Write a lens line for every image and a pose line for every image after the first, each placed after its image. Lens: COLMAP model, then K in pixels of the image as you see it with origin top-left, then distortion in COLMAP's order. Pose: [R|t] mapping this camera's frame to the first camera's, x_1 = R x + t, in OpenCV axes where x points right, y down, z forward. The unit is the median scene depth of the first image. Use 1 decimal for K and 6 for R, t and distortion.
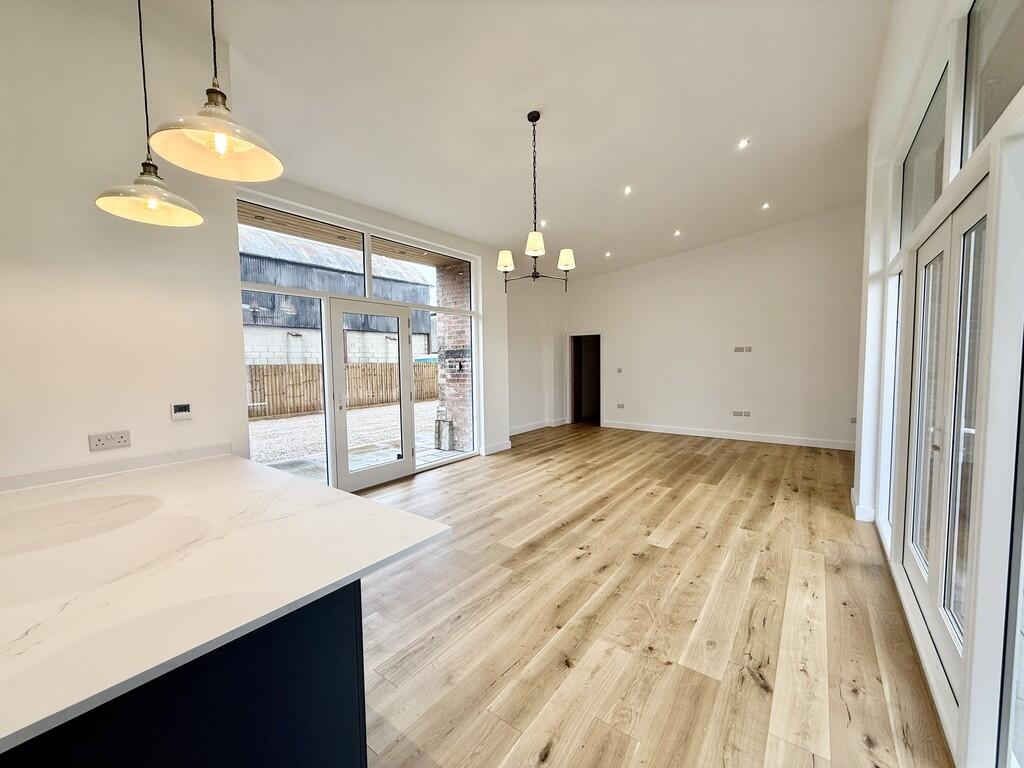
lens RADIAL K [[406.2, 0, 512.0], [0, 406.2, 384.0], [0, 0, 1]] dist [0.001911, -0.000057]
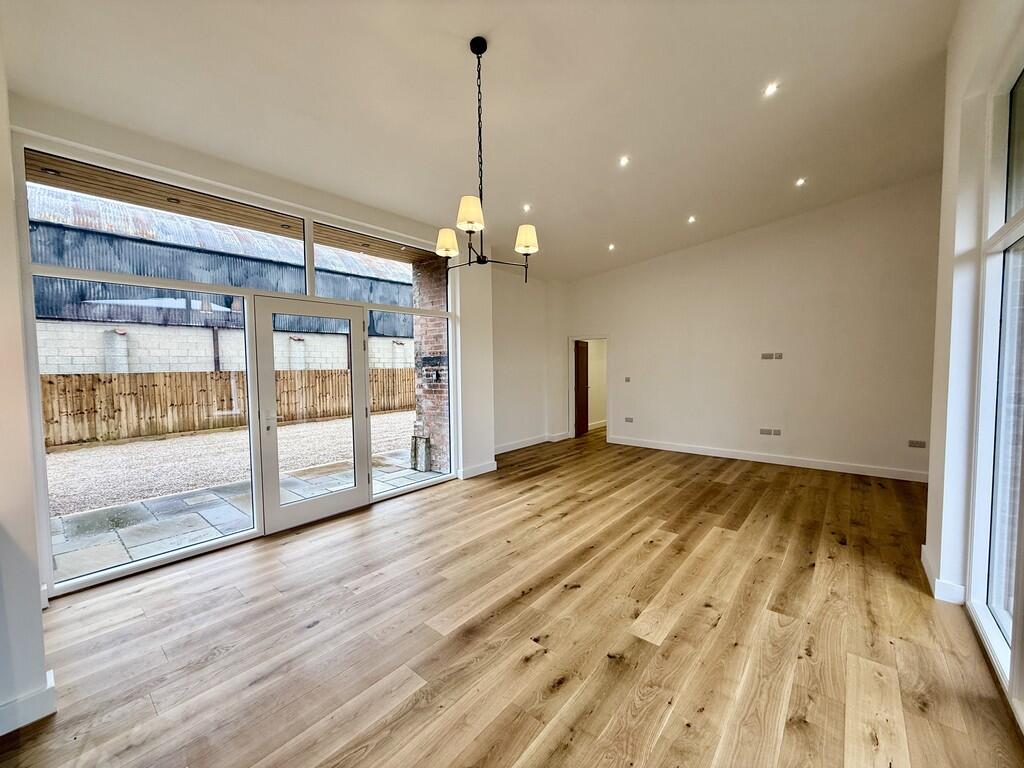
lens RADIAL K [[406.2, 0, 512.0], [0, 406.2, 384.0], [0, 0, 1]] dist [0.001911, -0.000057]
pose [[0.998546, 0.004370, -0.053736, 0.110231], [-0.004906, 0.999939, -0.009856, -0.024579], [0.053689, 0.010105, 0.998507, 0.189734]]
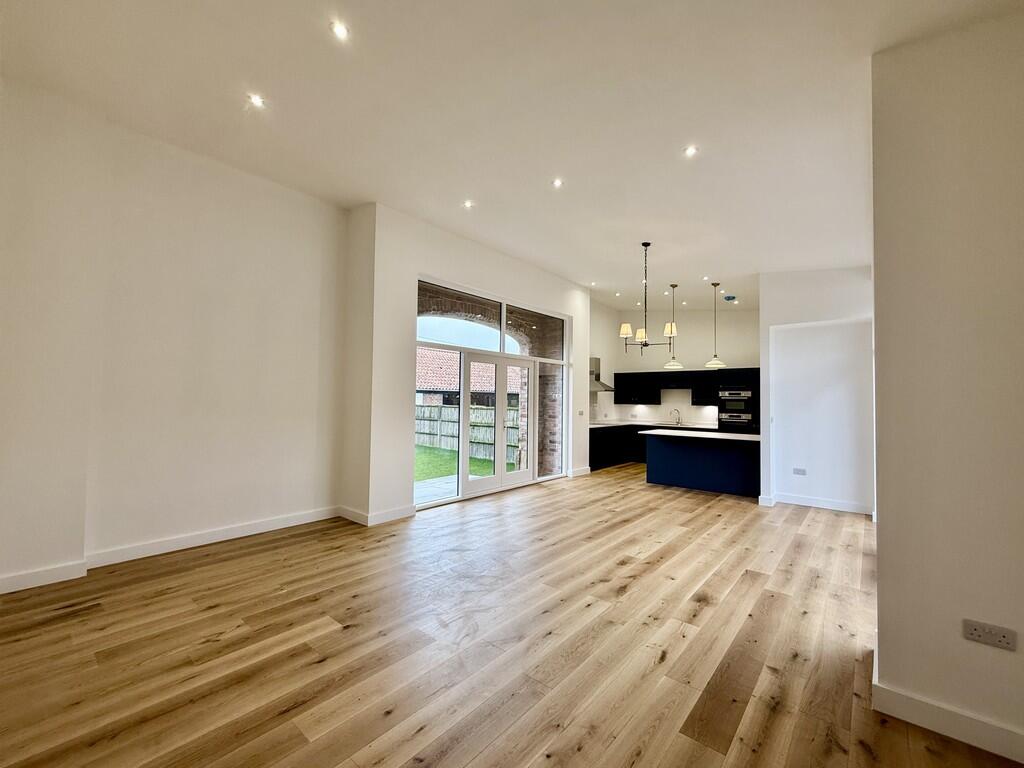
lens RADIAL K [[409.1, 0, 512.0], [0, 409.1, 384.0], [0, 0, 1]] dist [-0.028408, 0.000002]
pose [[-0.997520, 0.003784, 0.070280, 0.326436], [0.005361, 0.999738, 0.022266, -0.113054], [-0.070177, 0.022588, -0.997279, 1.838376]]
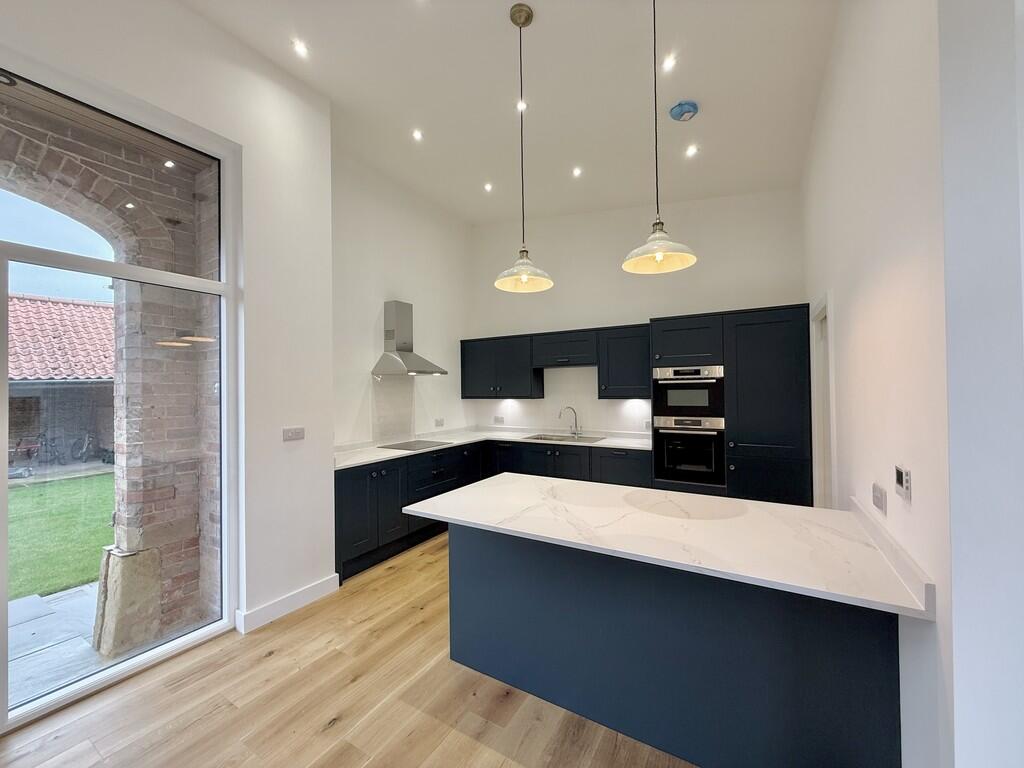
lens RADIAL K [[409.1, 0, 512.0], [0, 409.1, 384.0], [0, 0, 1]] dist [-0.028408, 0.000002]
pose [[-0.993938, 0.027998, -0.106320, -0.107788], [0.022615, 0.998417, 0.051504, -0.048613], [0.107594, 0.048788, -0.992997, 0.724008]]
